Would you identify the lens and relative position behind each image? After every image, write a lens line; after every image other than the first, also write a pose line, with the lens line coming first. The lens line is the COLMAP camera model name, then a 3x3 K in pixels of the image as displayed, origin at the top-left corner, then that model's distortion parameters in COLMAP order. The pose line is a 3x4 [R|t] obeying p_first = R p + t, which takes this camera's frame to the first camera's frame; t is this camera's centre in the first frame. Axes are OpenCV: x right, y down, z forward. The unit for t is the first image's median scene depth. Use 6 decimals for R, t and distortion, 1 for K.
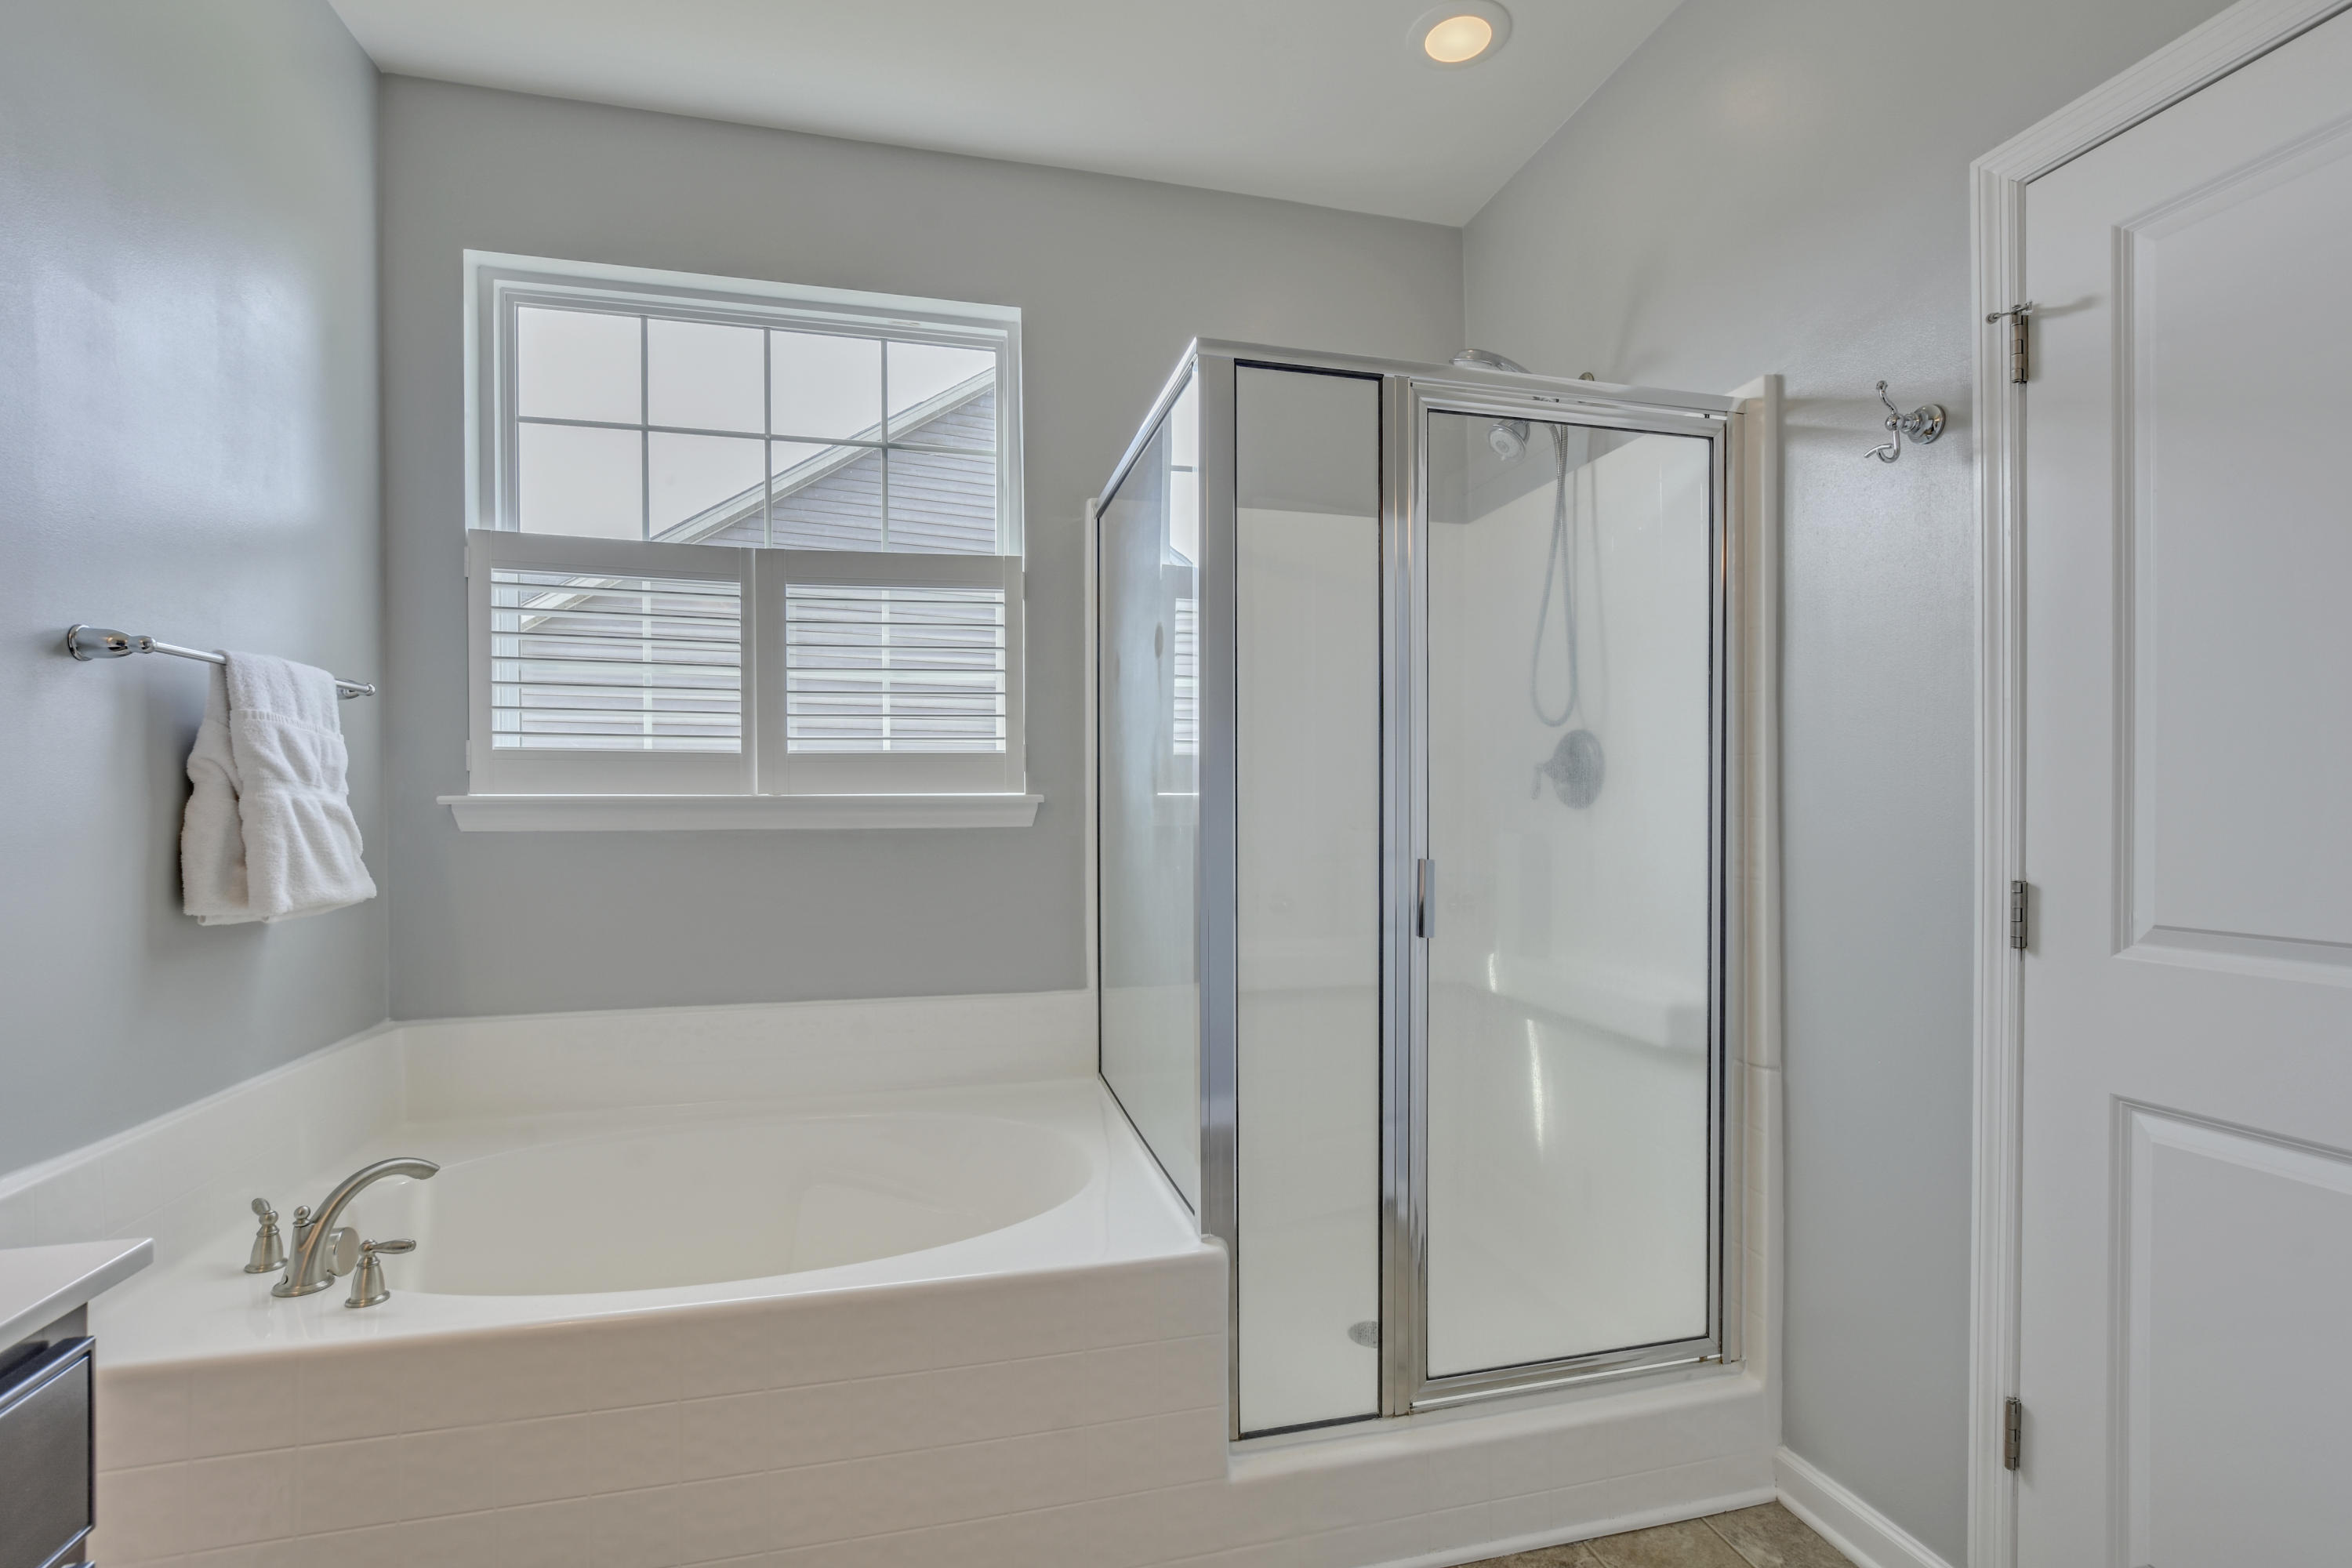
lens RADIAL K [[1057.4, 0, 1185.3], [0, 1057.4, 810.2], [0, 0, 1]] dist [-0.013361, -0.000002]
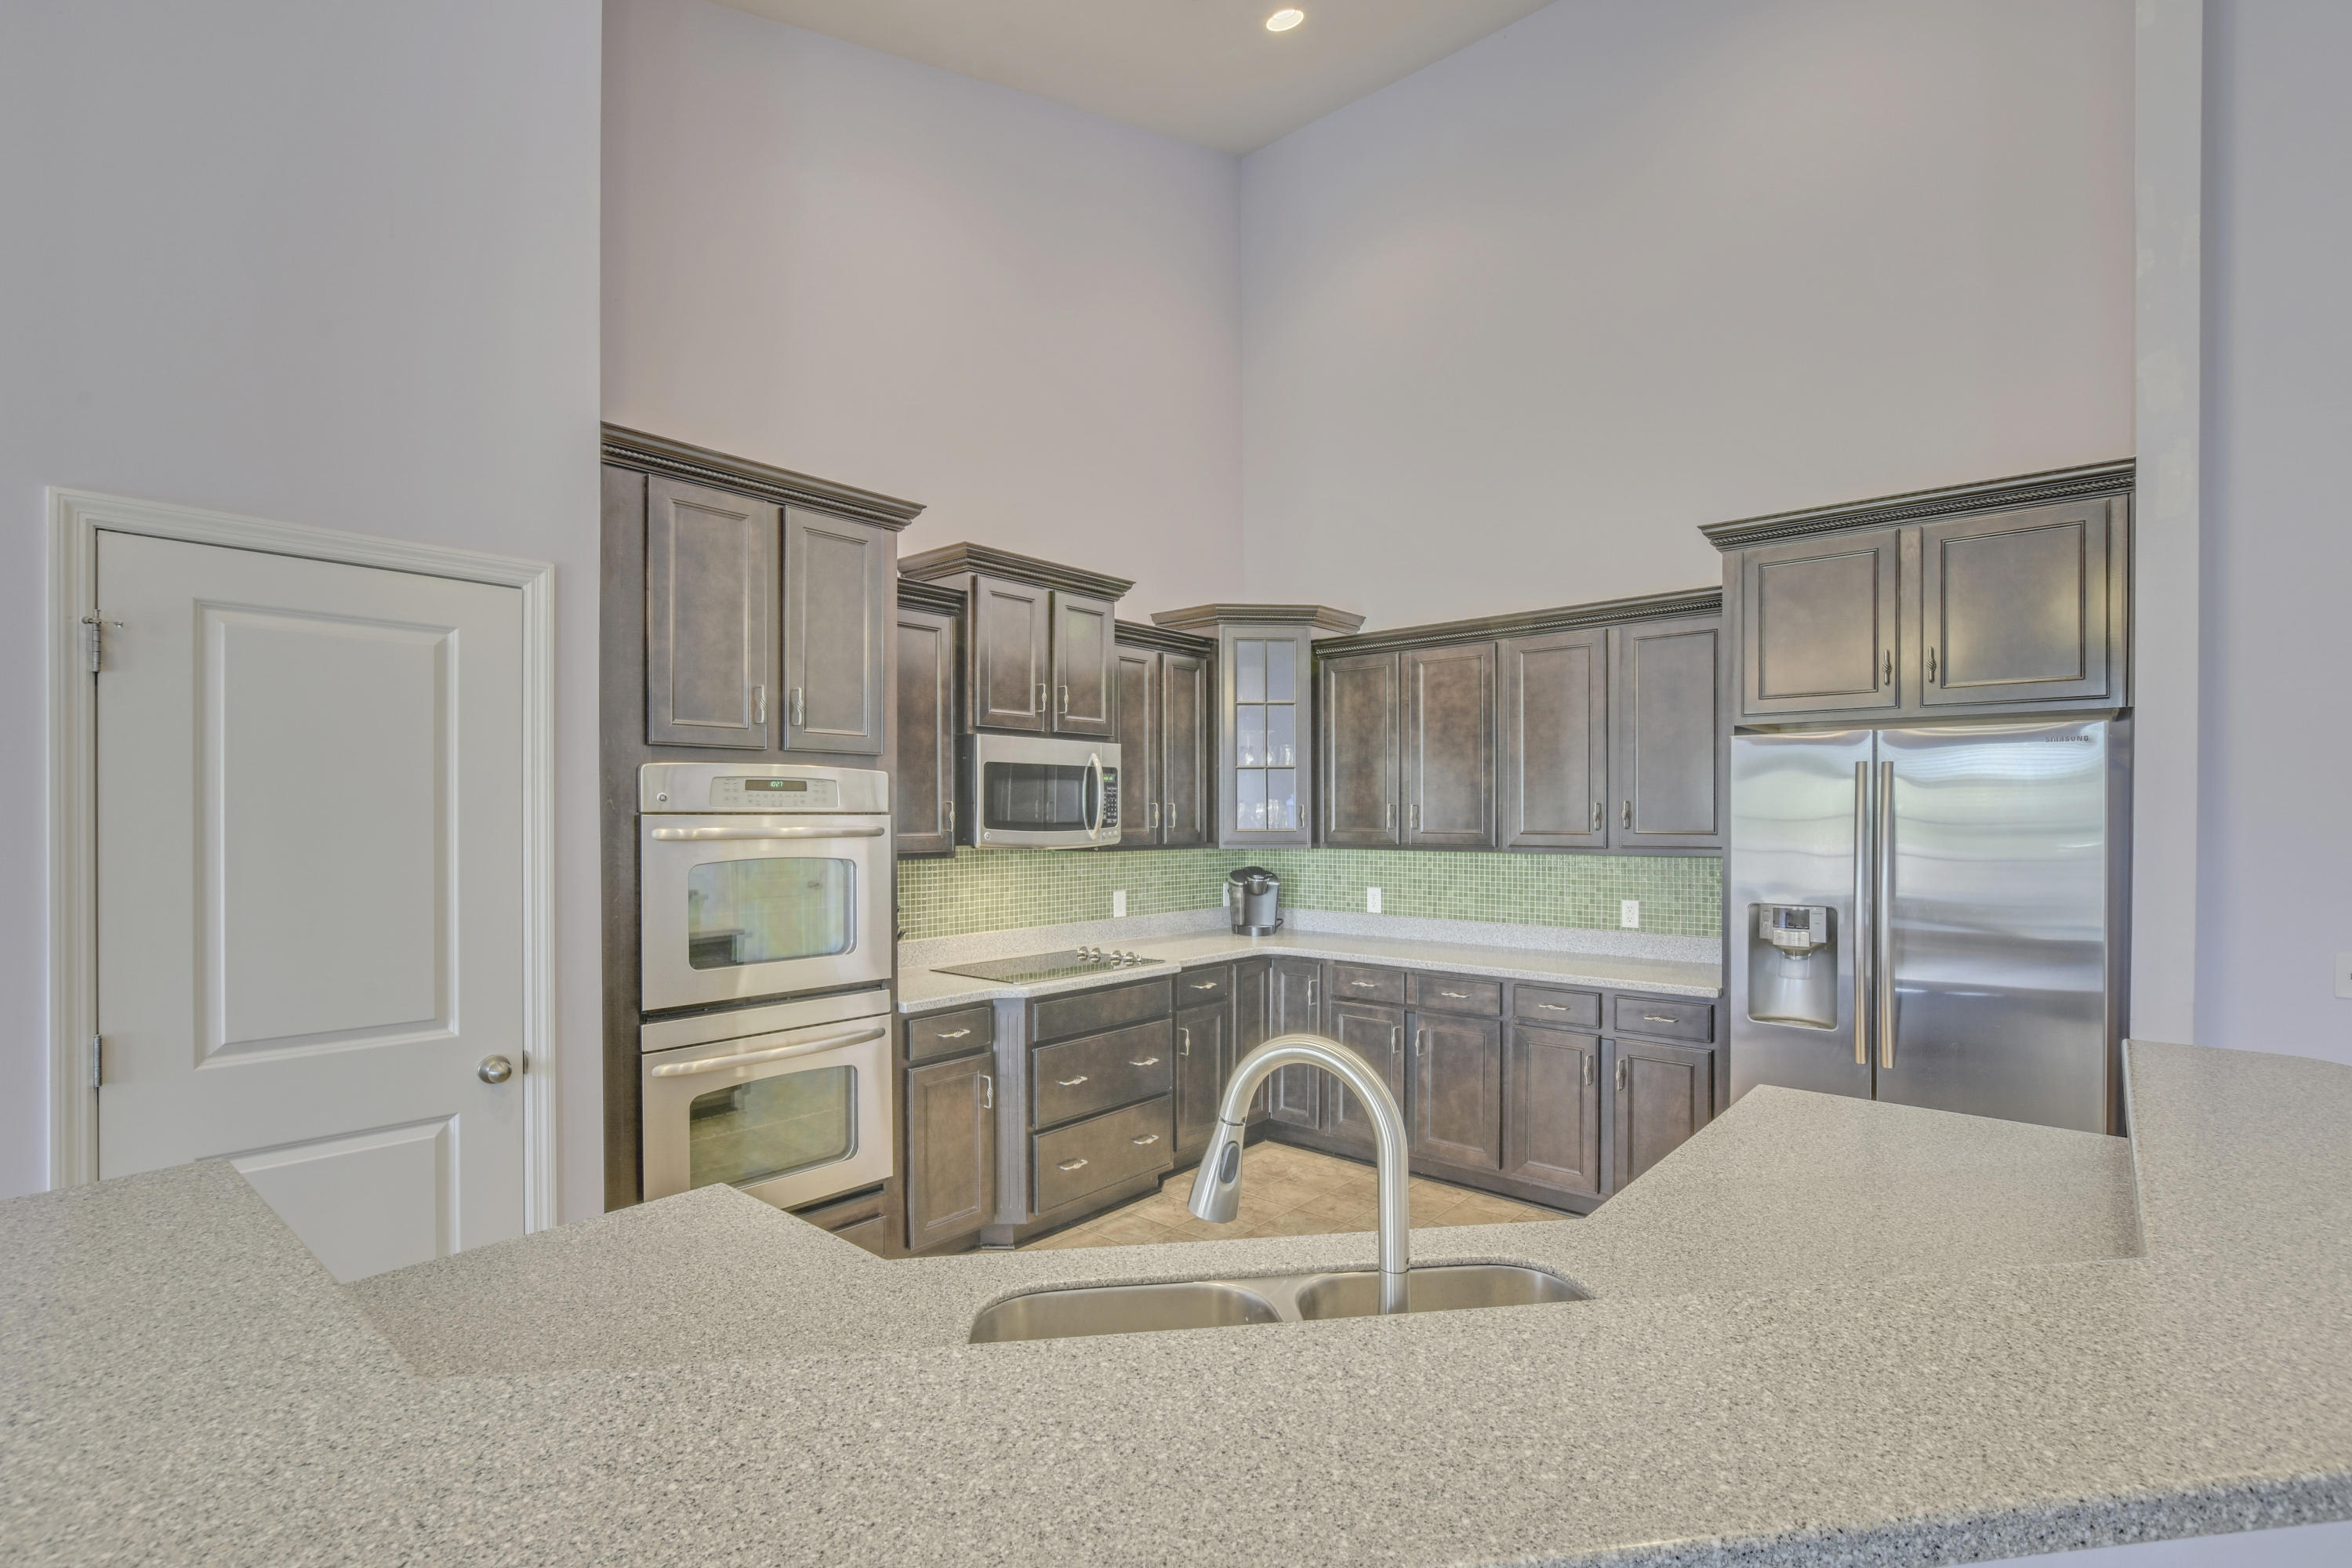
lens RADIAL K [[1067.3, 0, 1172.8], [0, 1067.3, 818.2], [0, 0, 1]] dist [-0.011687, 0.000124]
pose [[-0.565186, -0.002012, 0.824961, -1.187362], [0.004181, 0.999977, 0.005304, -0.227680], [-0.824953, 0.006447, -0.565164, 0.673115]]
